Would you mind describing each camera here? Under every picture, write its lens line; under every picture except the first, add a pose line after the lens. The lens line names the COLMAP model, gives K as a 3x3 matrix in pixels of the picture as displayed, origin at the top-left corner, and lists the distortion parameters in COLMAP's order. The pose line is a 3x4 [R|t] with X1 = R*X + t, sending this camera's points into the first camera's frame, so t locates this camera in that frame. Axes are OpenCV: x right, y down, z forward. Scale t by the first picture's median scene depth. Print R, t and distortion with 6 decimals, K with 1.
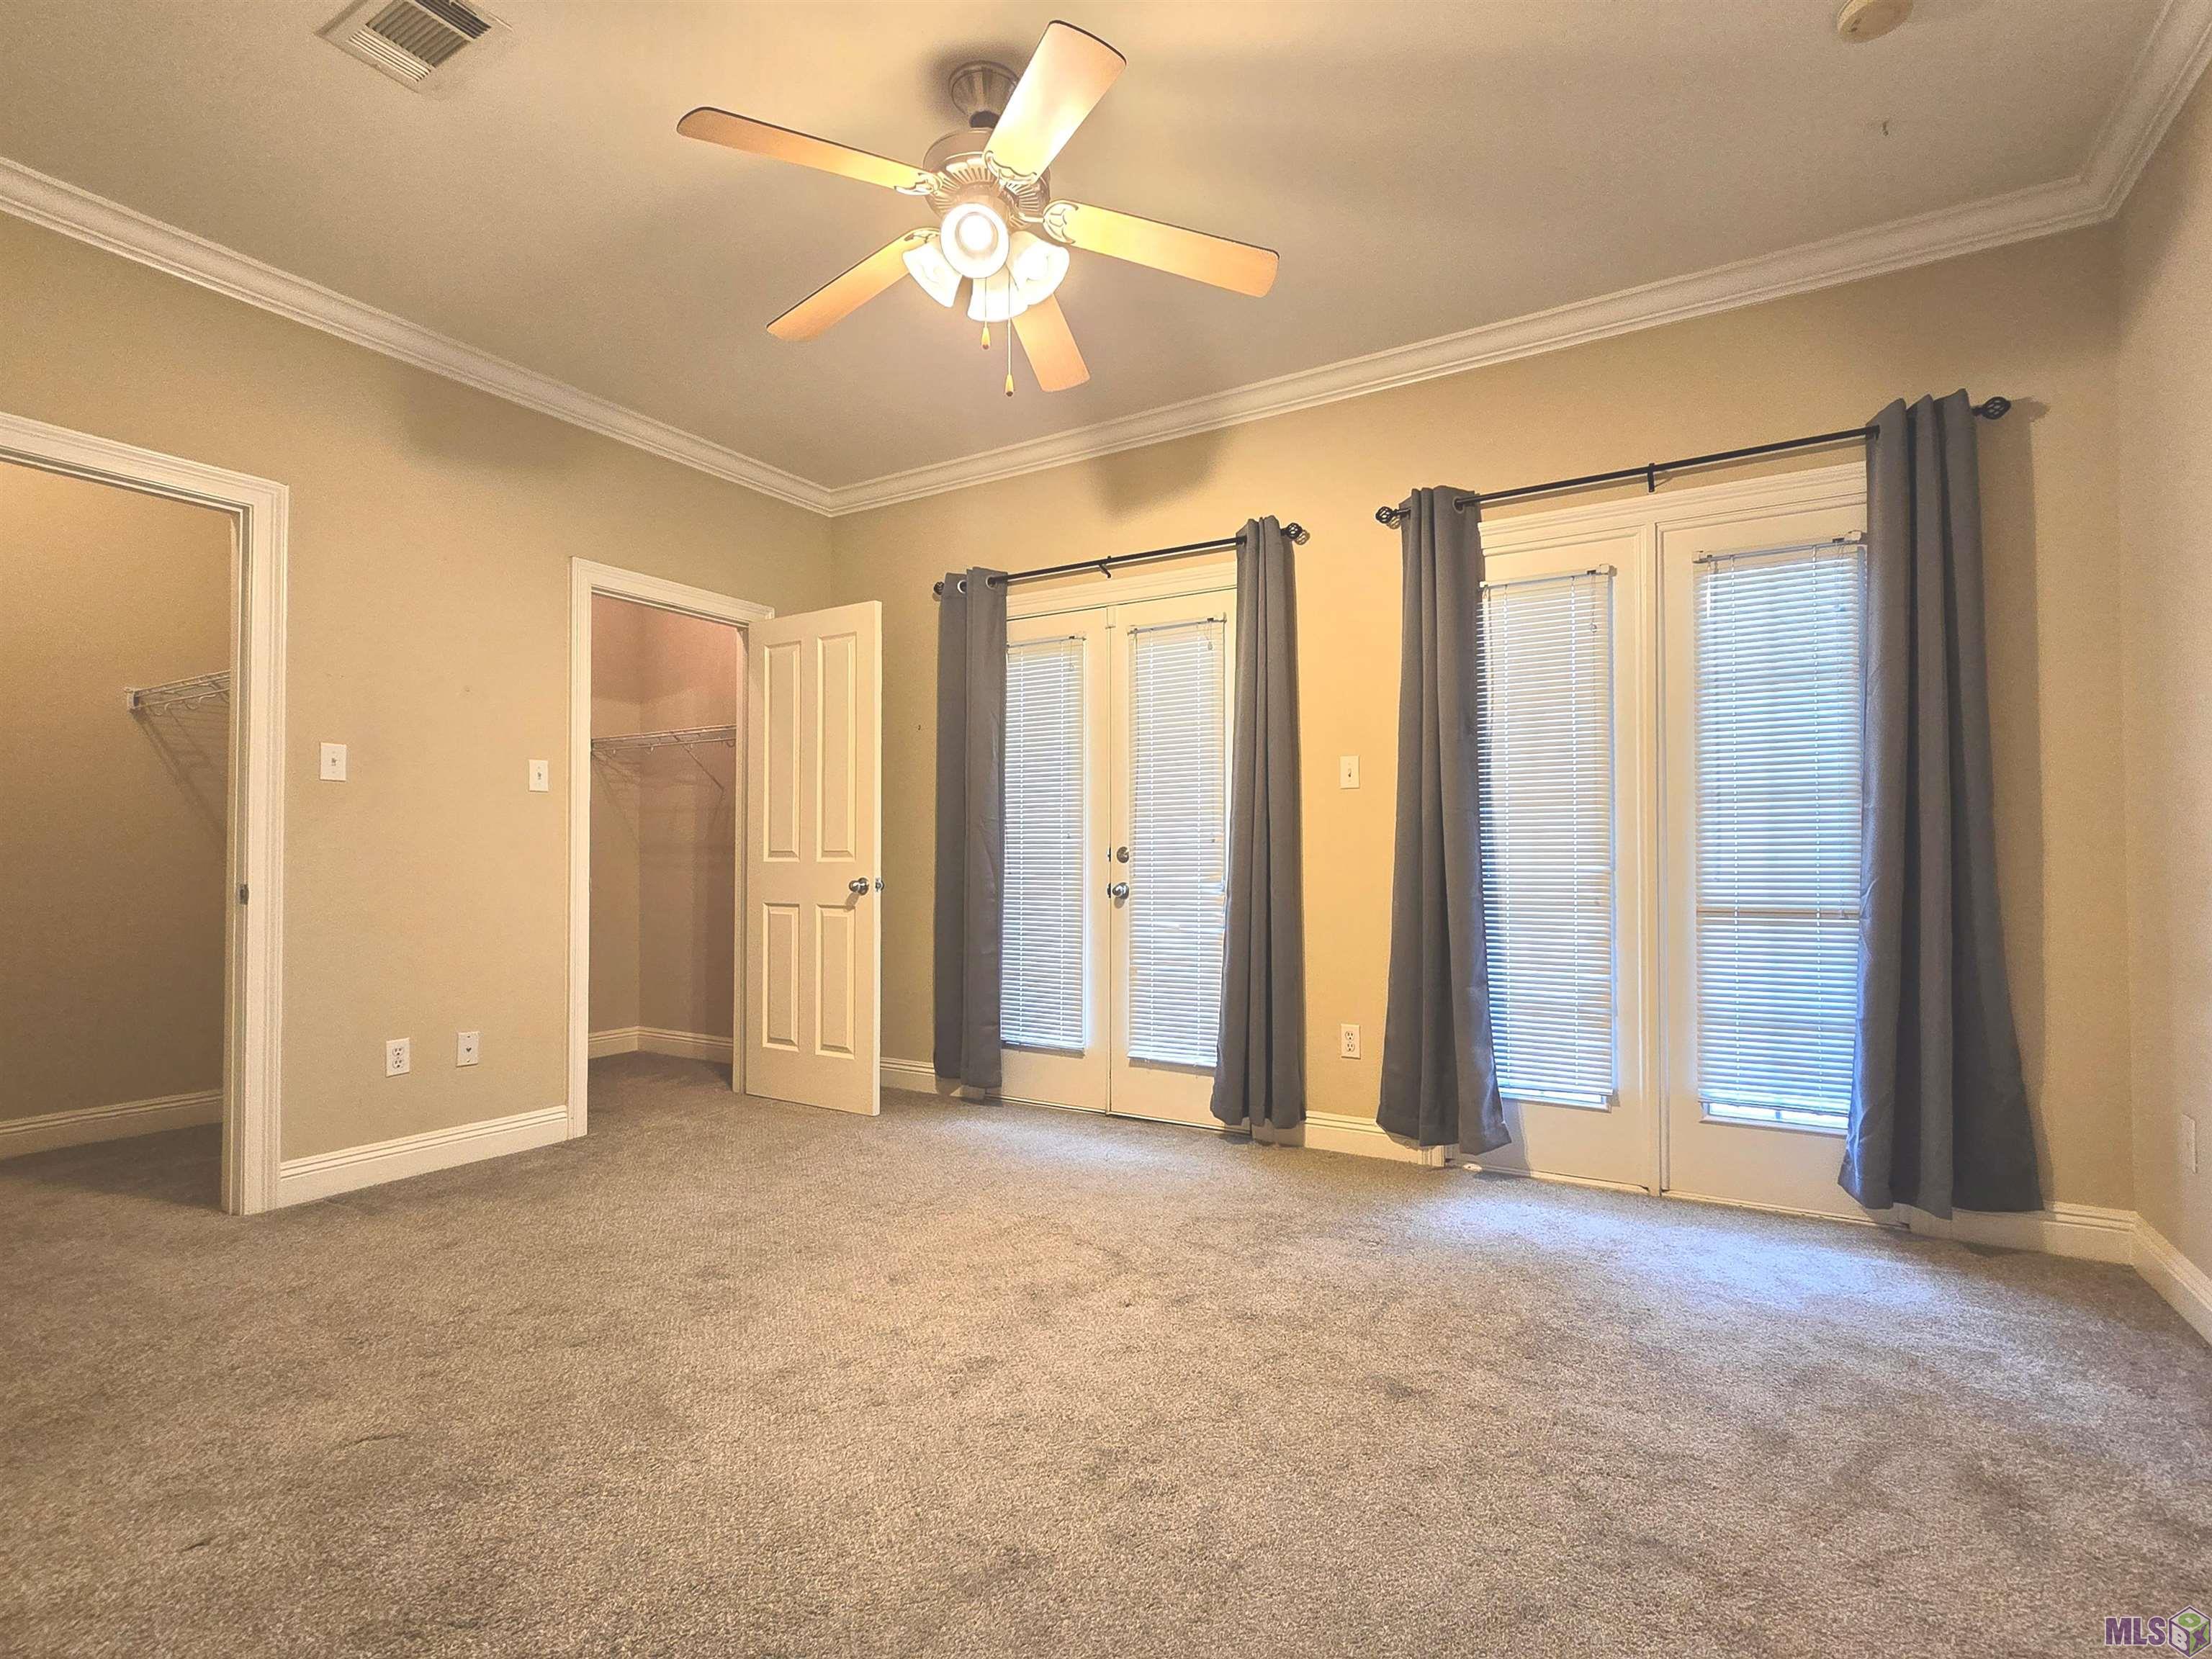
lens RADIAL K [[1022.8, 0, 1100.3], [0, 1022.8, 838.8], [0, 0, 1]] dist [-0.002759, 0.000736]
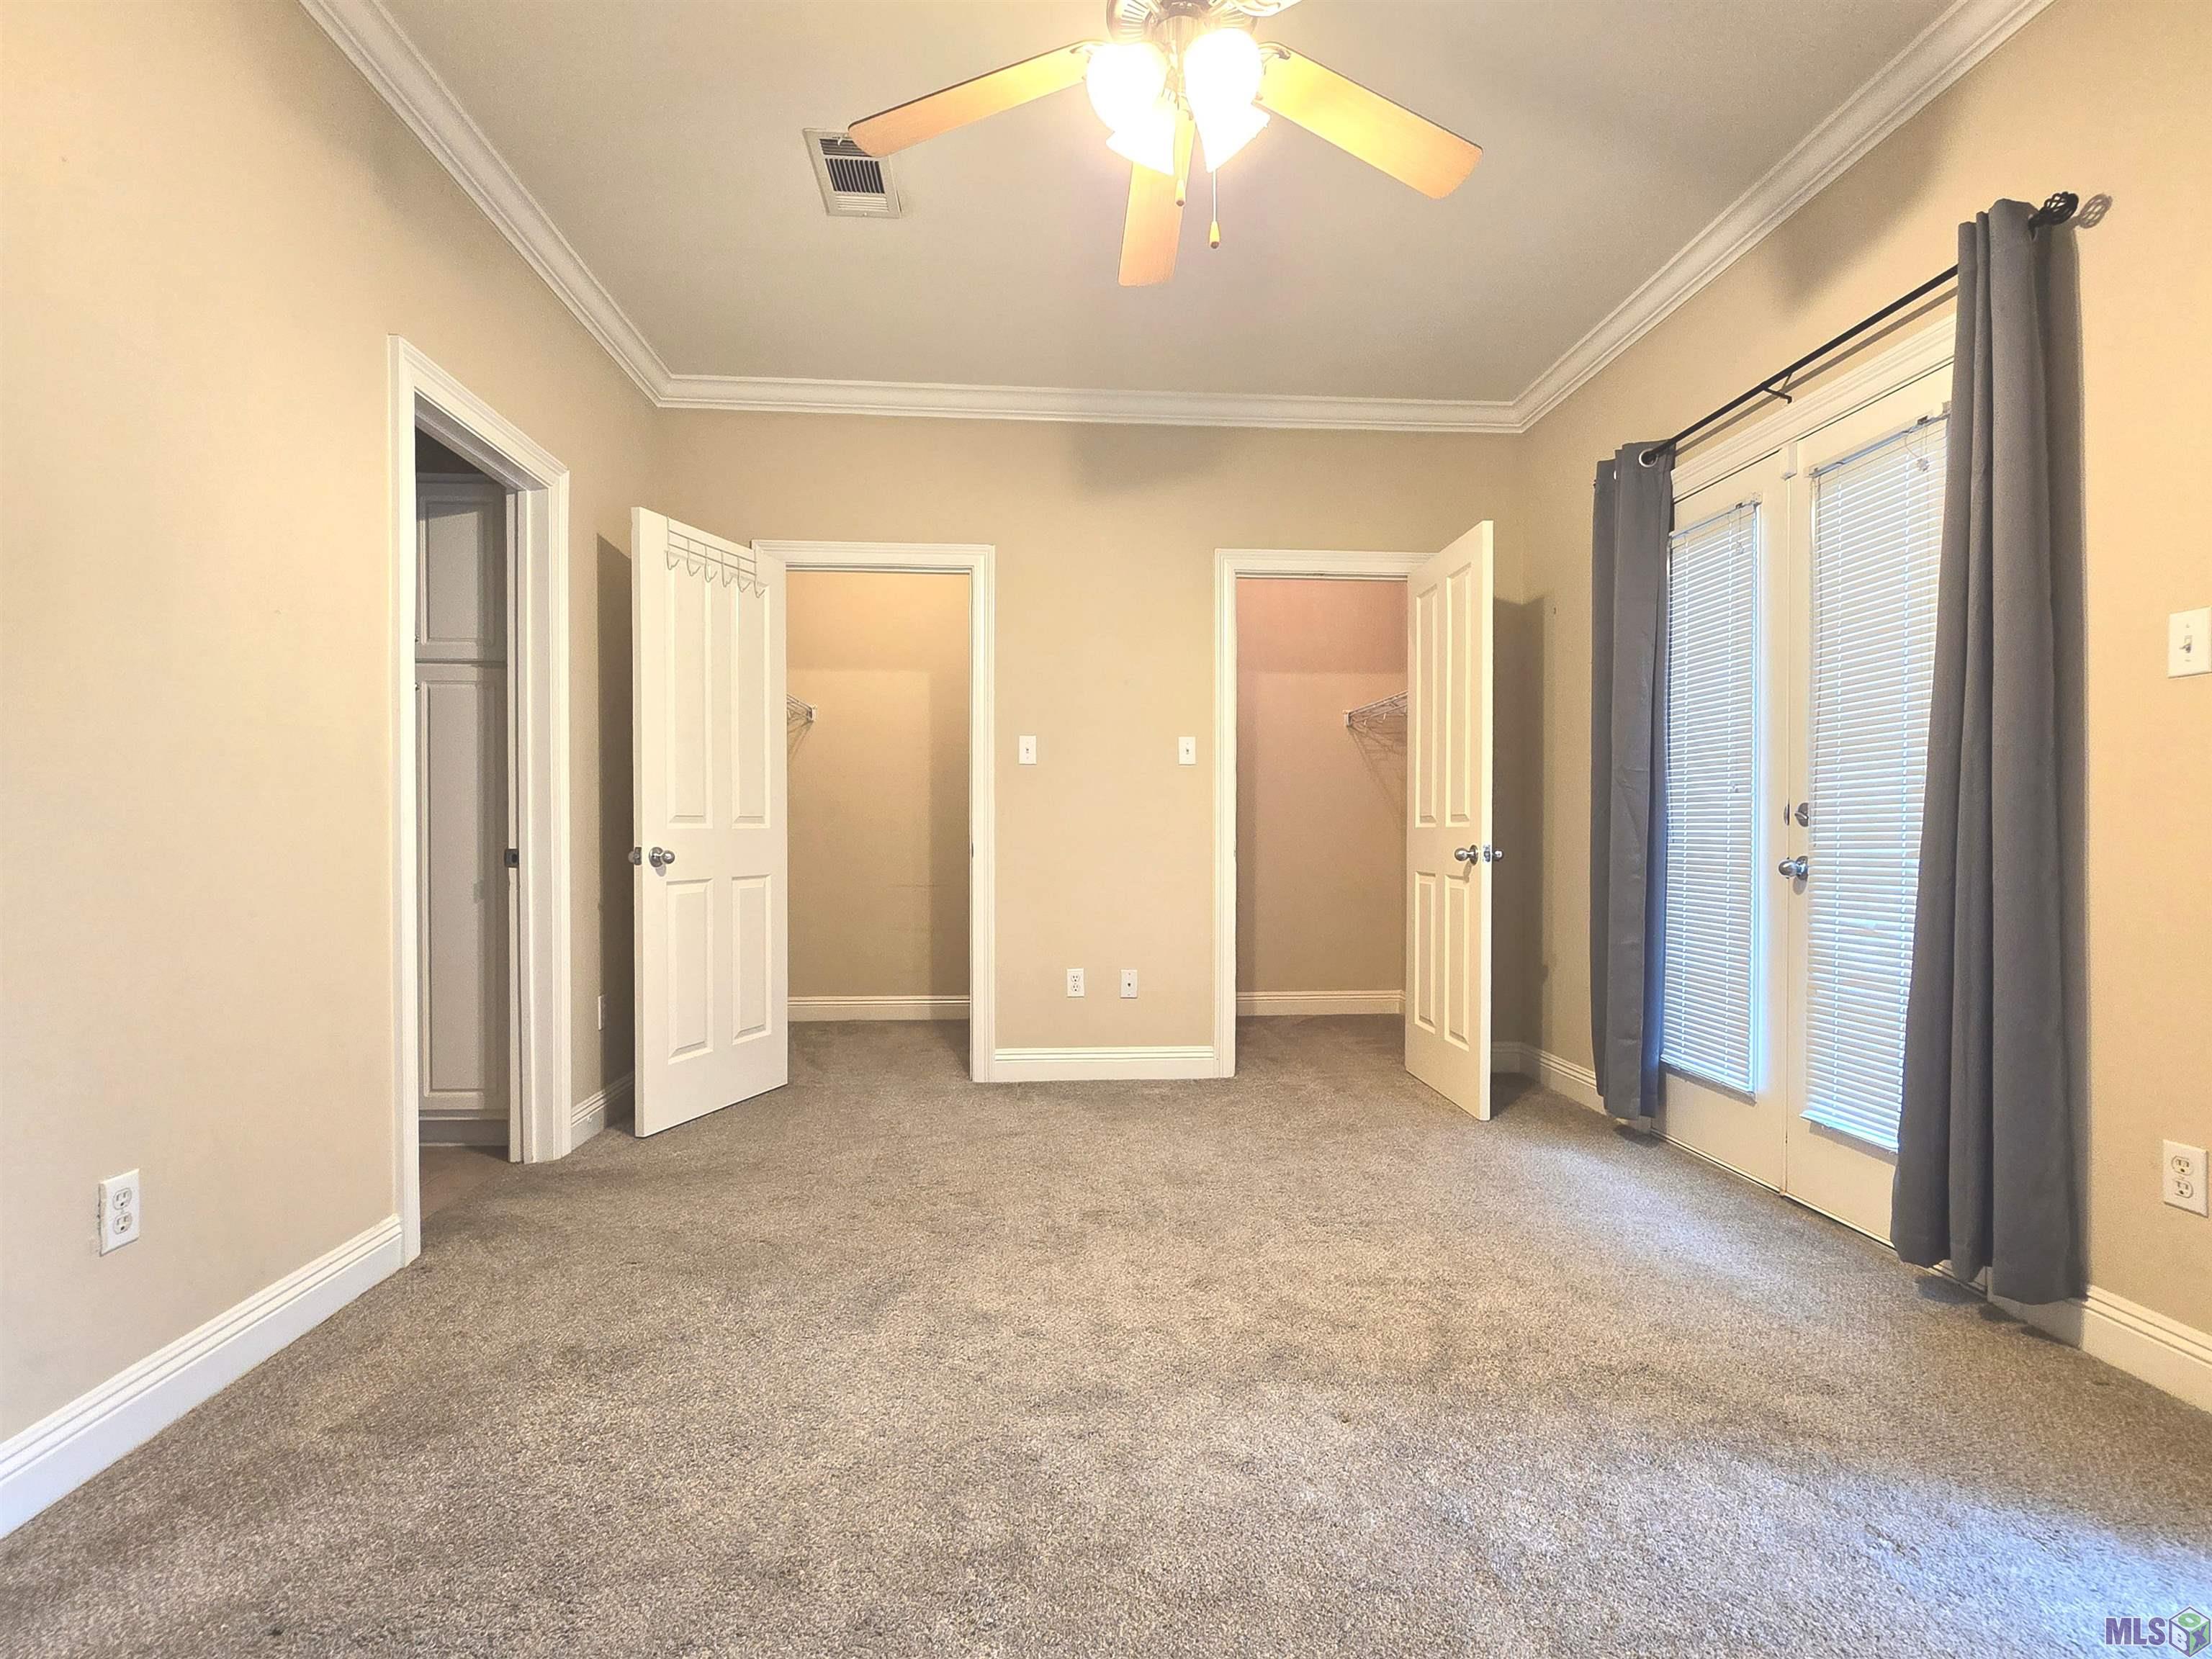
lens RADIAL K [[1022.8, 0, 1111.1], [0, 1022.8, 837.4], [0, 0, 1]] dist [-0.002759, 0.000736]
pose [[0.601052, 0.005250, -0.799192, 0.309811], [0.016677, 0.999678, 0.019109, 0.010952], [0.799036, -0.024814, 0.600772, 0.260599]]
